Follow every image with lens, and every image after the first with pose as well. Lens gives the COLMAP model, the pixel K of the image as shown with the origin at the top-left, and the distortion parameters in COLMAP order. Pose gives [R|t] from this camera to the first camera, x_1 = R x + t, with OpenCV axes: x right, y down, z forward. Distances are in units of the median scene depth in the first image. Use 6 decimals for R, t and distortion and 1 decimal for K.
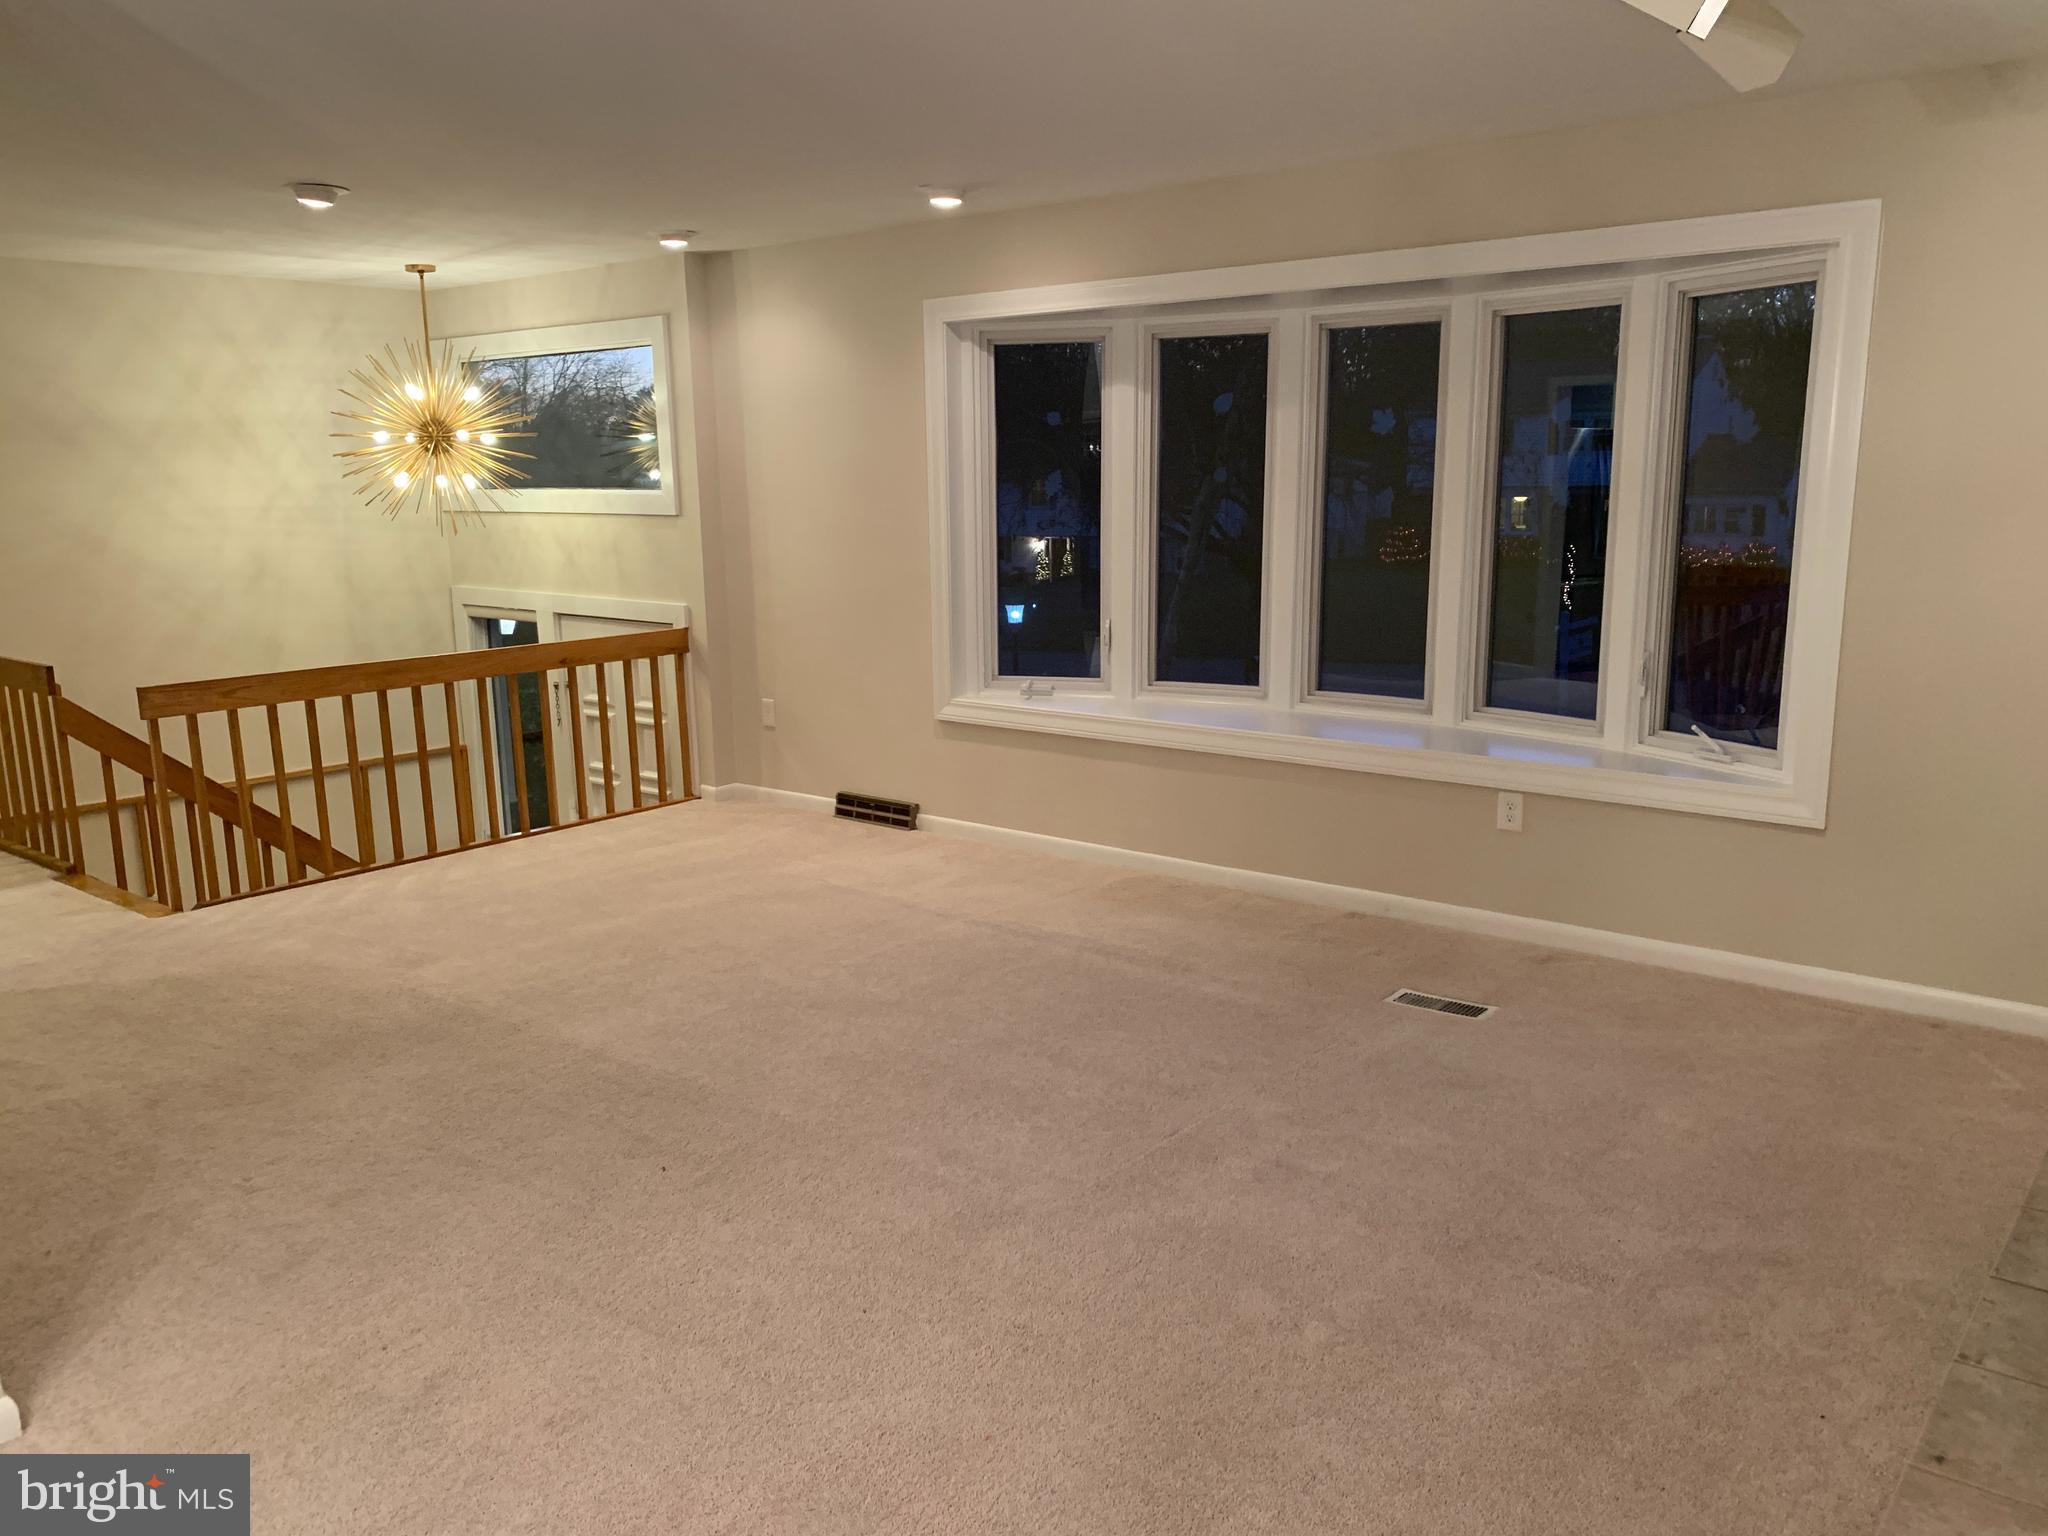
lens RADIAL K [[1569.1, 0, 1024.0], [0, 1569.1, 768.0], [0, 0, 1]] dist [0.089298, -0.157813]
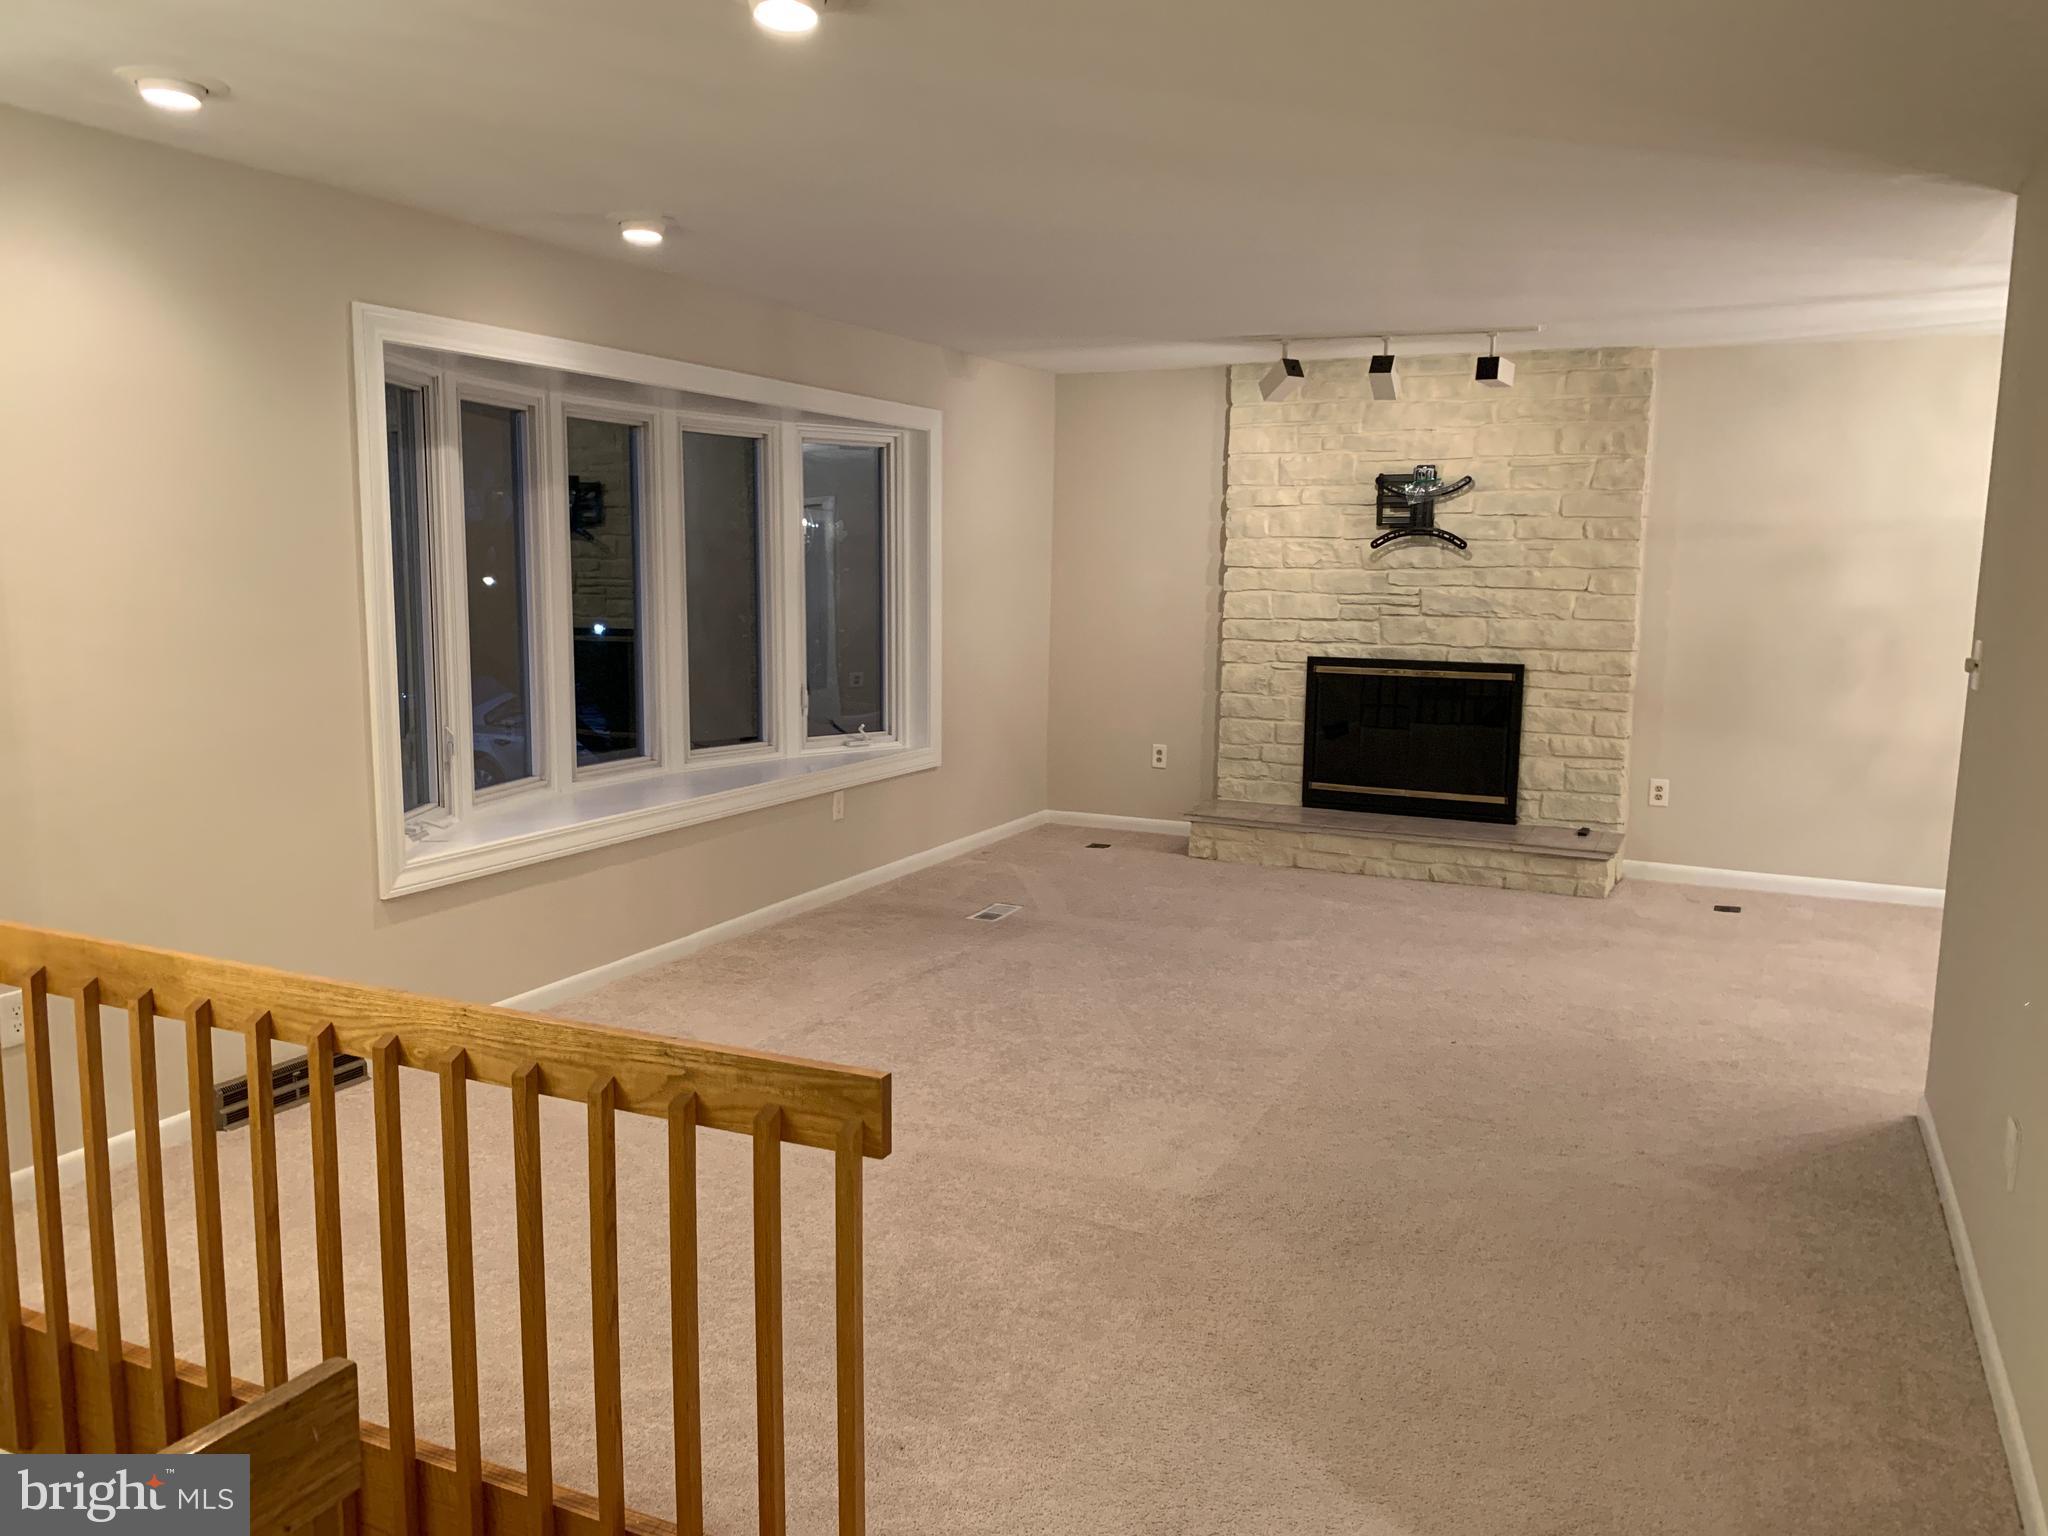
lens RADIAL K [[1569.1, 0, 1024.0], [0, 1569.1, 768.0], [0, 0, 1]] dist [0.089298, -0.157813]
pose [[-0.245851, -0.119167, 0.961955, -1.023277], [0.174688, 0.970718, 0.164898, -0.198360], [-0.953437, 0.208582, -0.217834, 1.131446]]
